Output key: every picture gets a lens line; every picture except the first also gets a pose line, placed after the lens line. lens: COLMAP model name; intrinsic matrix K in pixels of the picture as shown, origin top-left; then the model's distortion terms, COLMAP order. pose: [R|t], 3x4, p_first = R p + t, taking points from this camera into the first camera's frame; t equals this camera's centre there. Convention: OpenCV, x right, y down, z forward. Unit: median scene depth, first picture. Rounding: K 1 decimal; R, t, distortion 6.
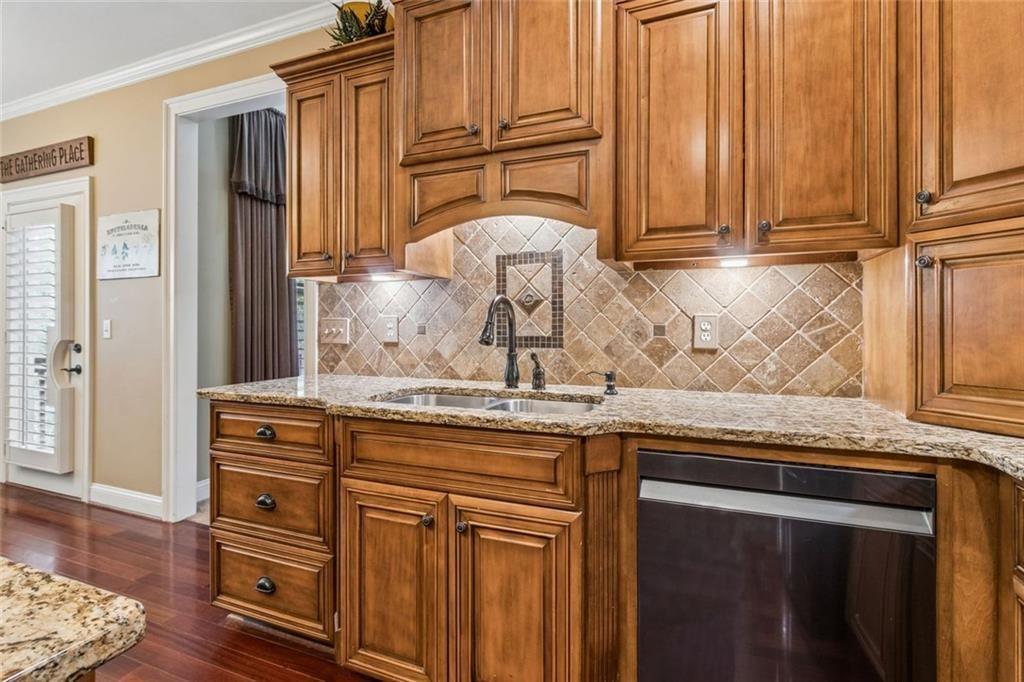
lens RADIAL K [[479.8, 0, 510.2], [0, 479.8, 330.8], [0, 0, 1]] dist [0.003555, -0.000957]
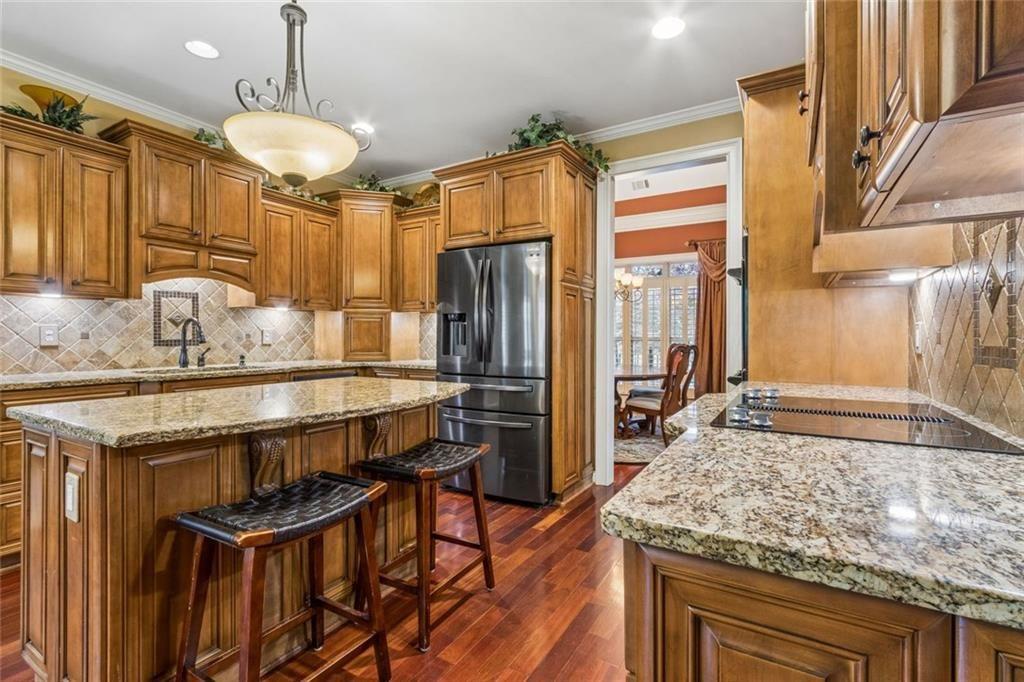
lens RADIAL K [[479.8, 0, 513.5], [0, 479.8, 335.5], [0, 0, 1]] dist [0.003555, -0.000957]
pose [[0.144504, 0.001862, 0.989502, -1.518007], [0.004128, 0.999988, -0.002485, 0.006306], [-0.989496, 0.004444, 0.144495, -0.458354]]
